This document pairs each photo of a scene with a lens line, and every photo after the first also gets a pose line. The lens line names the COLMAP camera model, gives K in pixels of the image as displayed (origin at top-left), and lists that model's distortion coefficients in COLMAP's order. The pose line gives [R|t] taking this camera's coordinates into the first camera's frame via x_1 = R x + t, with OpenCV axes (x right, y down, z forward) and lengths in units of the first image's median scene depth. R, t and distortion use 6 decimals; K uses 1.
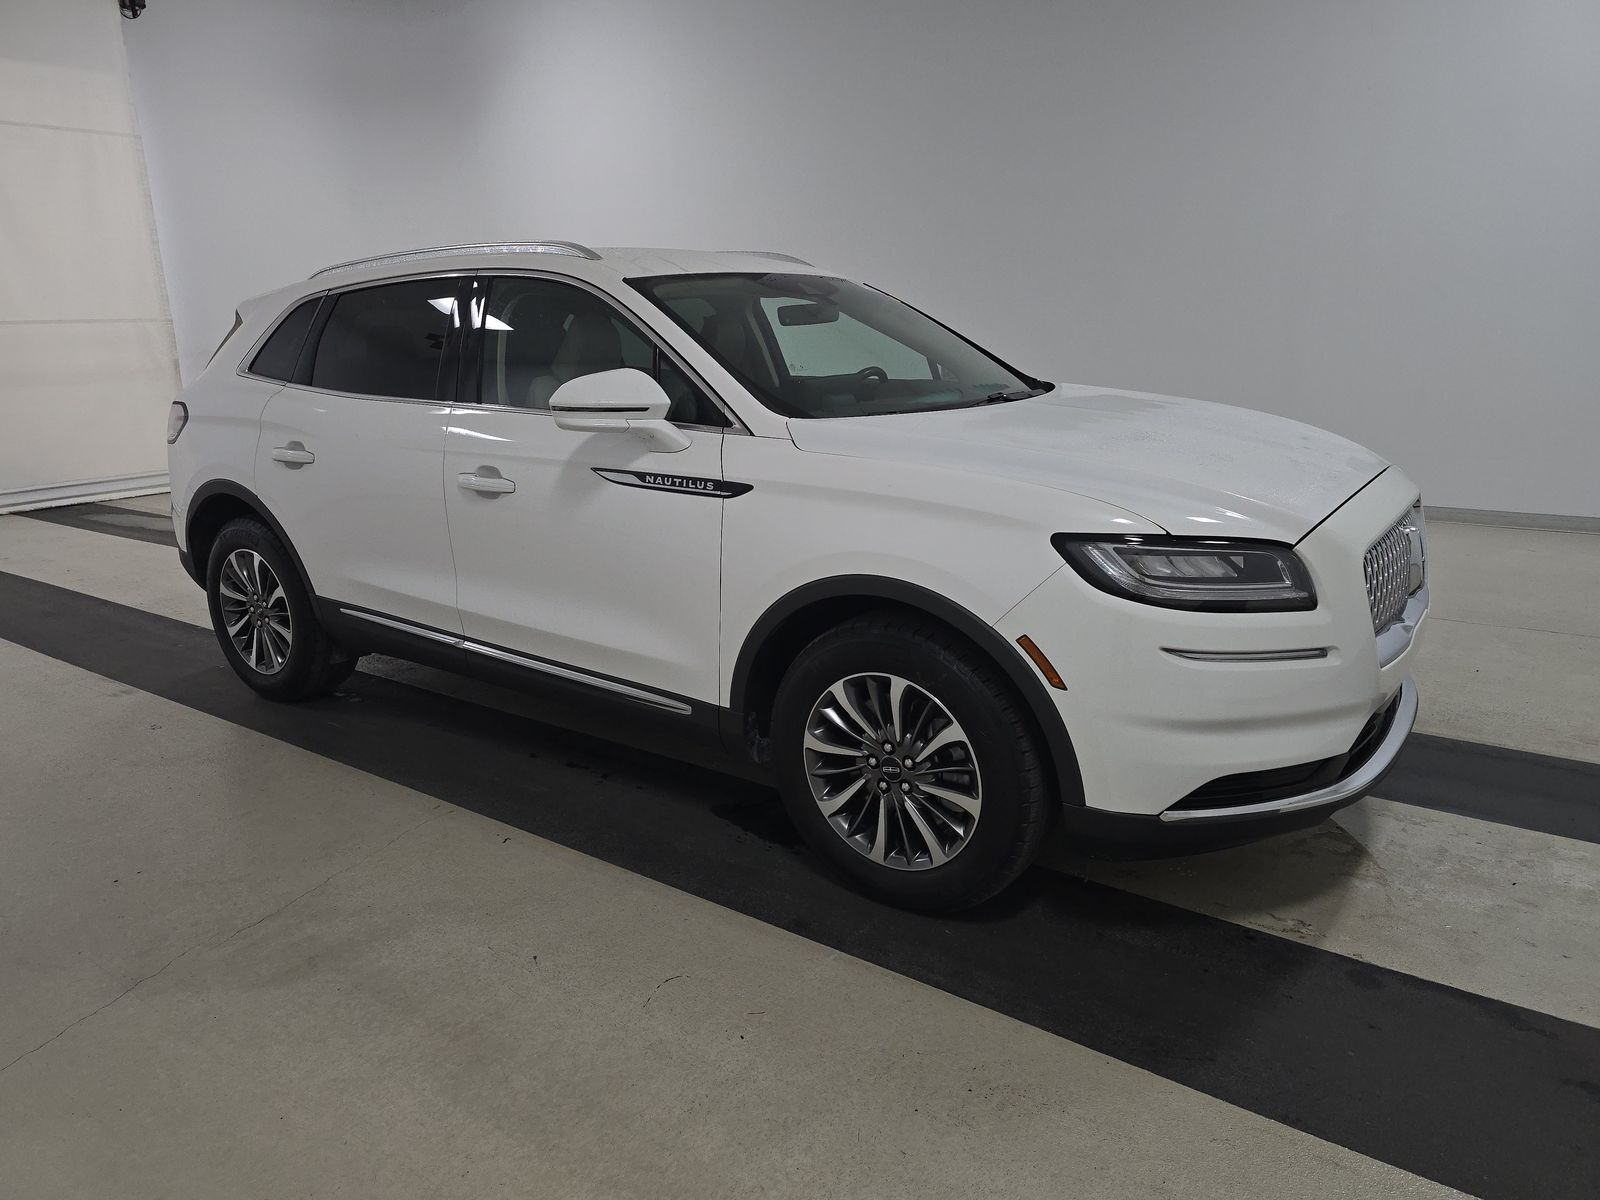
lens RADIAL K [[1086.3, 0, 804.2], [0, 1086.3, 596.0], [0, 0, 1]] dist [0.012692, -0.001602]
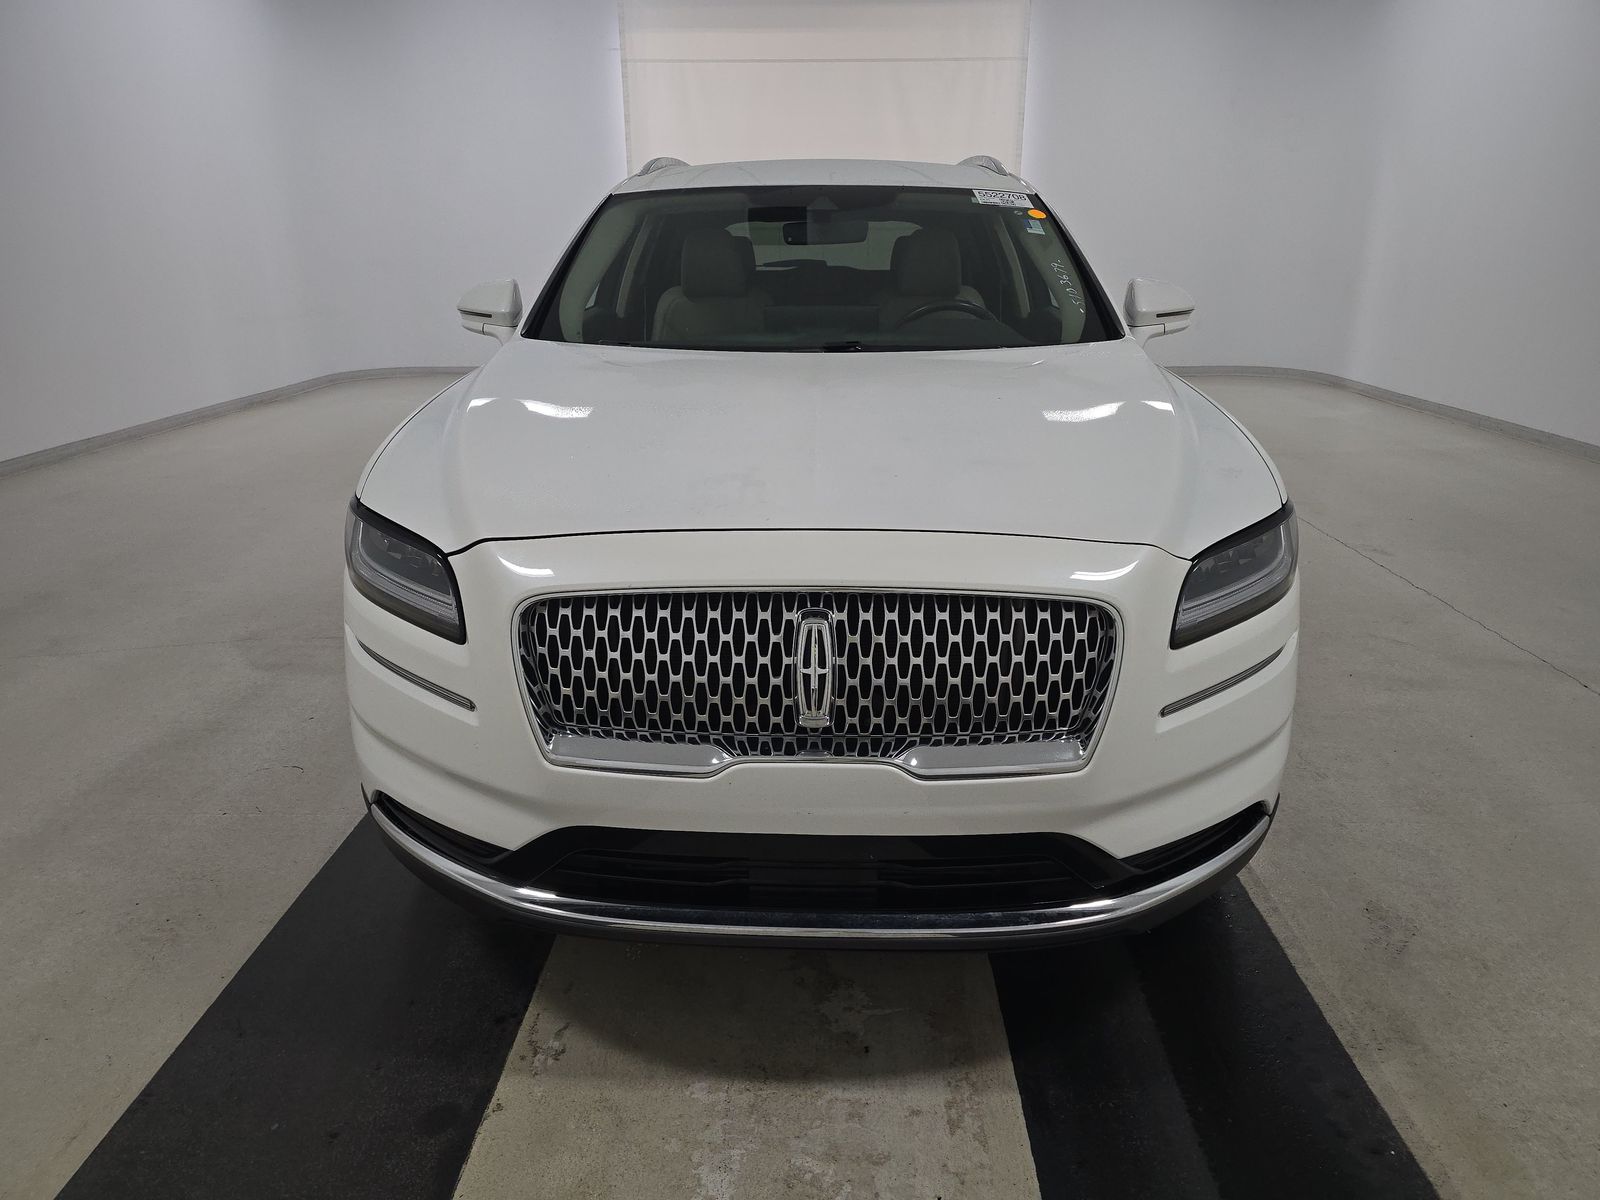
lens RADIAL K [[1086.3, 0, 796.2], [0, 1086.3, 604.0], [0, 0, 1]] dist [0.012692, -0.001602]
pose [[0.560014, 0.290946, -0.775716, 0.995566], [-0.224261, 0.954588, 0.196135, -0.182079], [0.797553, 0.064125, 0.599830, 0.611899]]
